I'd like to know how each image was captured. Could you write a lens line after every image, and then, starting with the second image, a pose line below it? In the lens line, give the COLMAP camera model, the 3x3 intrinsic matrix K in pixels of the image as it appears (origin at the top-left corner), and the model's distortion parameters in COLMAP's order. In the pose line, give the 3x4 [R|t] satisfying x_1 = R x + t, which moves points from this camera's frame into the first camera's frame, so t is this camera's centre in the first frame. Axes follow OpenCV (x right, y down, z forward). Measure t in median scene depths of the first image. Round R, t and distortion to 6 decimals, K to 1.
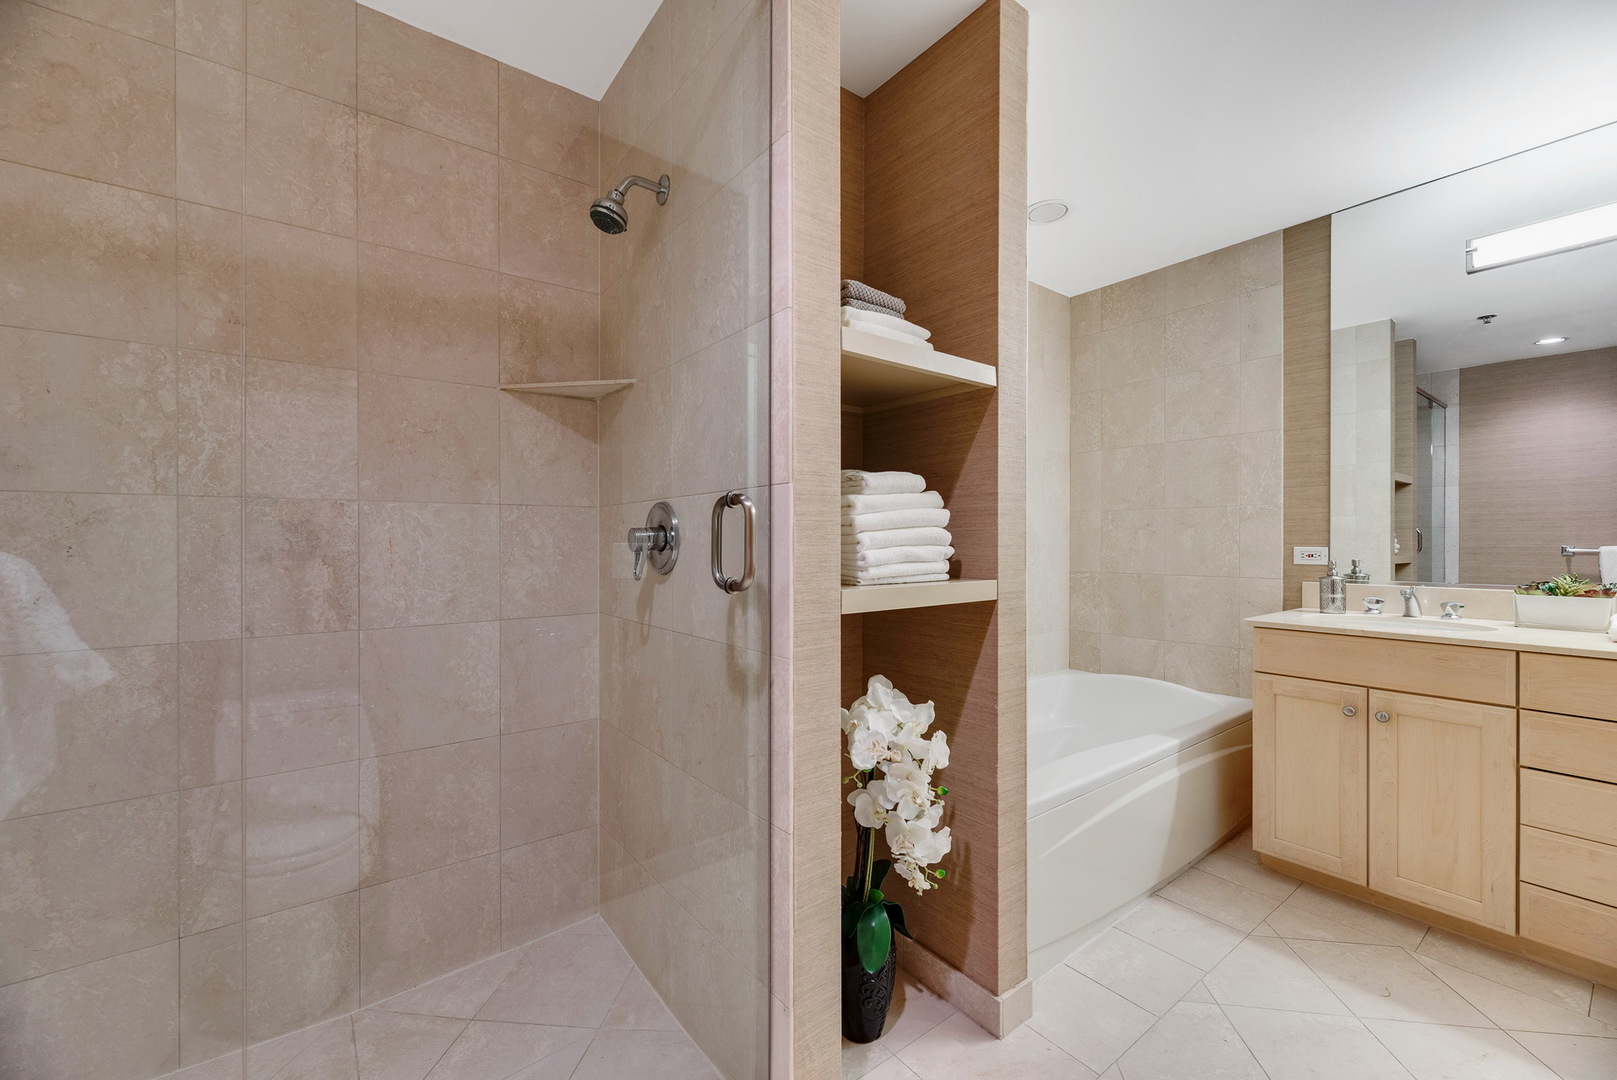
lens RADIAL K [[644.6, 0, 808.2], [0, 644.6, 543.3], [0, 0, 1]] dist [0.000976, -0.000197]
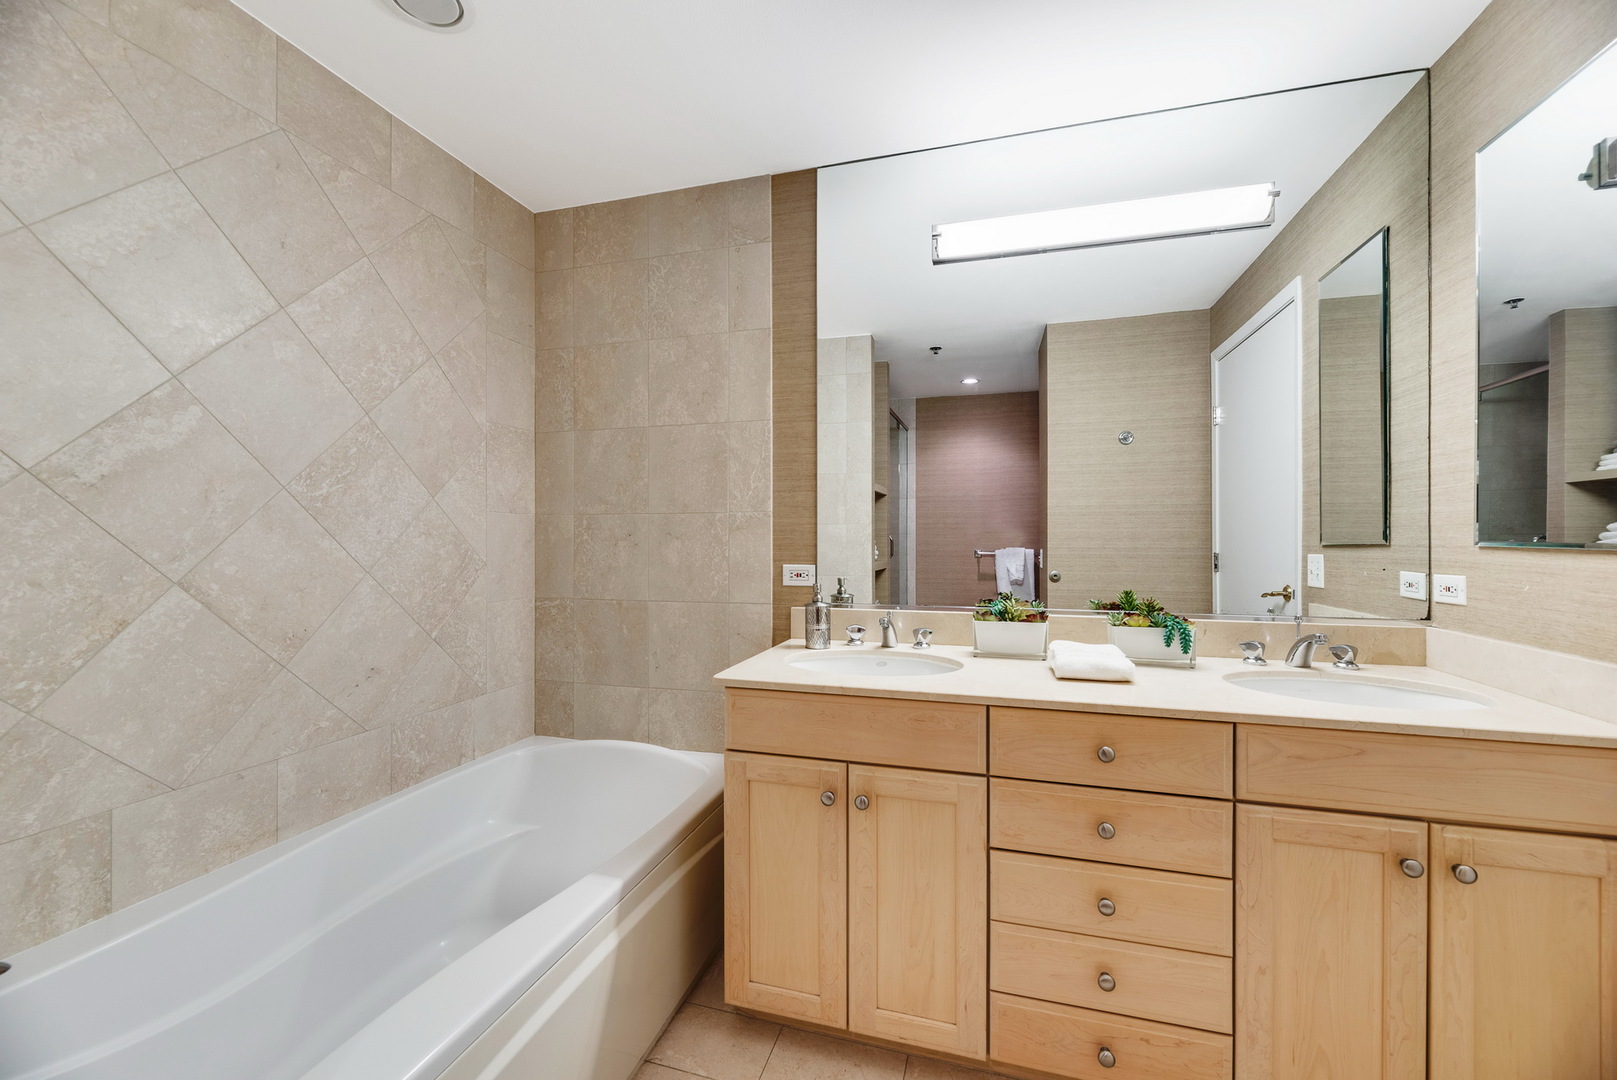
lens RADIAL K [[652.1, 0, 806.0], [0, 652.1, 539.3], [0, 0, 1]] dist [-0.002002, -0.000569]
pose [[0.807116, -0.000171, 0.590393, 0.290133], [0.001947, 0.999995, -0.002372, -0.024584], [-0.590389, 0.003064, 0.807113, 0.316516]]
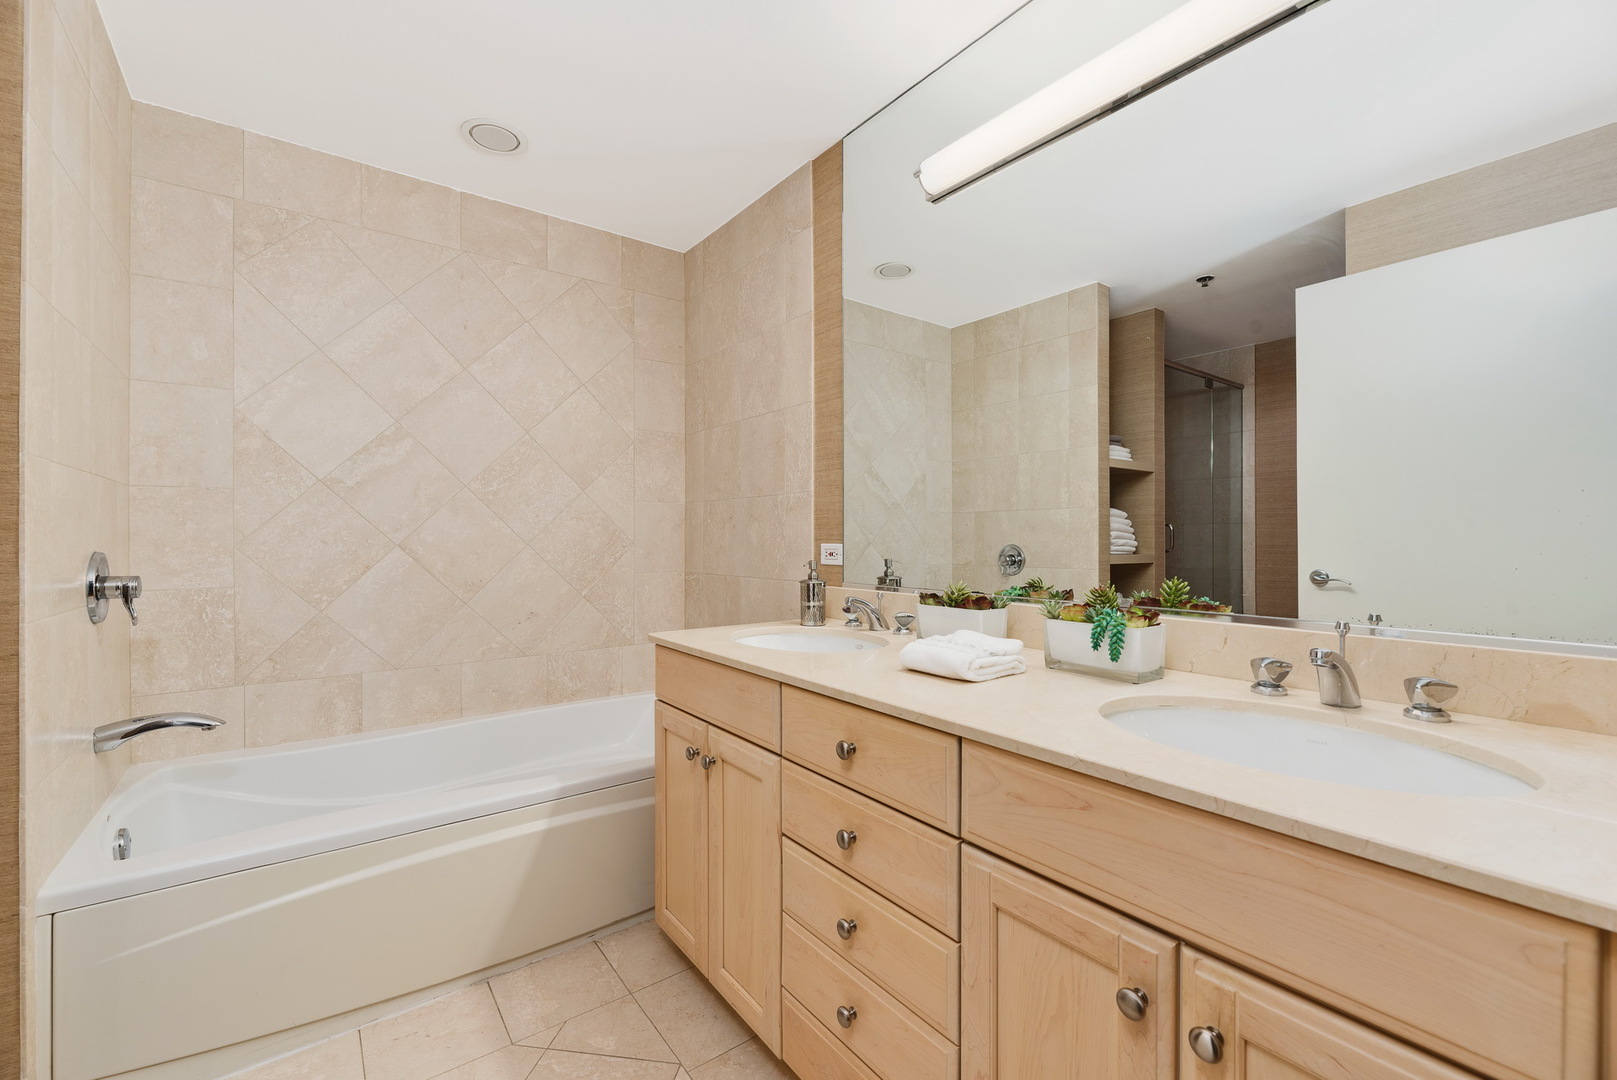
lens RADIAL K [[669.0, 0, 808.5], [0, 669.0, 540.0], [0, 0, 1]] dist [-0.007699, -0.000057]
pose [[0.999992, 0.001029, -0.003926, 0.748421], [-0.001033, 0.999999, -0.001029, 0.001961], [0.003924, 0.001033, 0.999992, 0.145386]]
